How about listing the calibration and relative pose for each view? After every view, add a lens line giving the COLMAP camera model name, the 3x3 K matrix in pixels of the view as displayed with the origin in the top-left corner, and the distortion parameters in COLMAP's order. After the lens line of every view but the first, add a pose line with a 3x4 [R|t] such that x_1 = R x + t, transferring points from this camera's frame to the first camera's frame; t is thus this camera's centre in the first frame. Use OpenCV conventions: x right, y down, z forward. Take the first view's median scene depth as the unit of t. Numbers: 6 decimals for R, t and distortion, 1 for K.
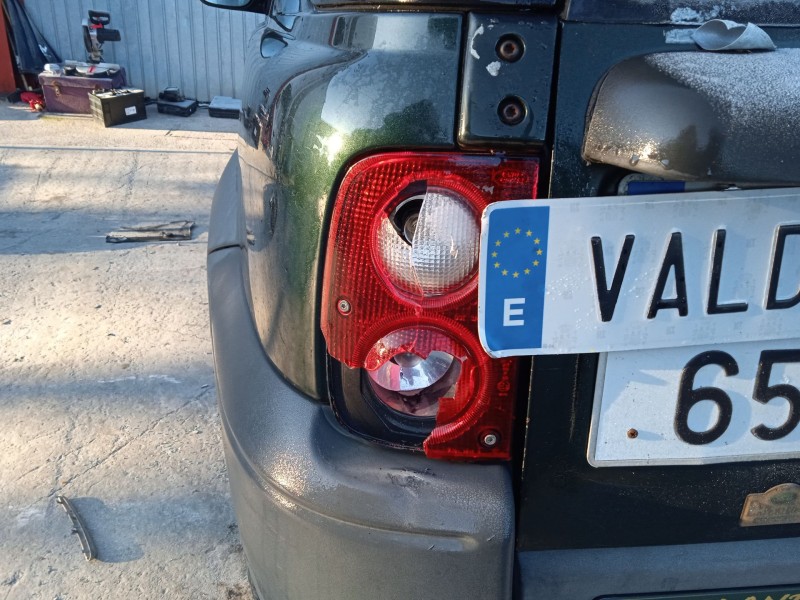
lens RADIAL K [[658.6, 0, 398.1], [0, 658.6, 297.1], [0, 0, 1]] dist [0.064161, -0.070756]
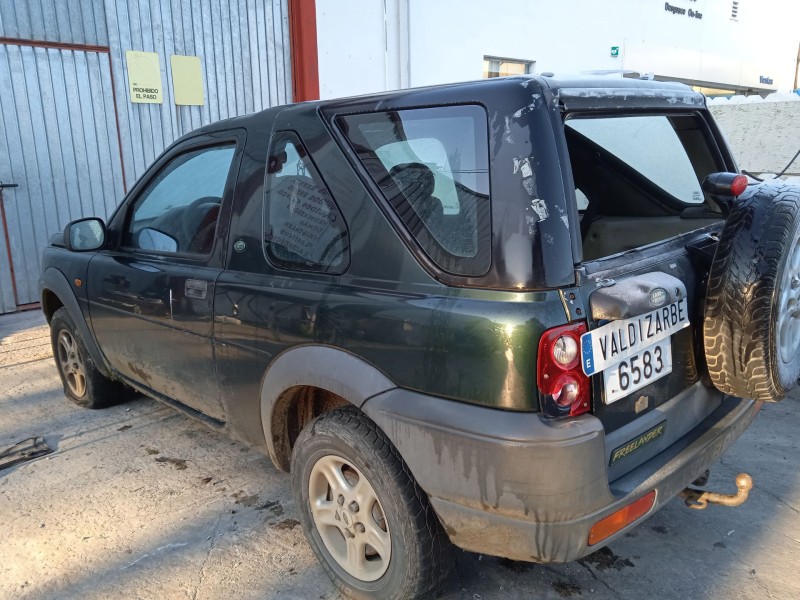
lens RADIAL K [[658.6, 0, 398.1], [0, 658.6, 297.1], [0, 0, 1]] dist [0.064161, -0.070756]
pose [[0.826509, -0.198692, 0.526692, -2.063196], [0.299908, 0.947217, -0.113297, -0.182322], [-0.476380, 0.251600, 0.842472, -1.341915]]
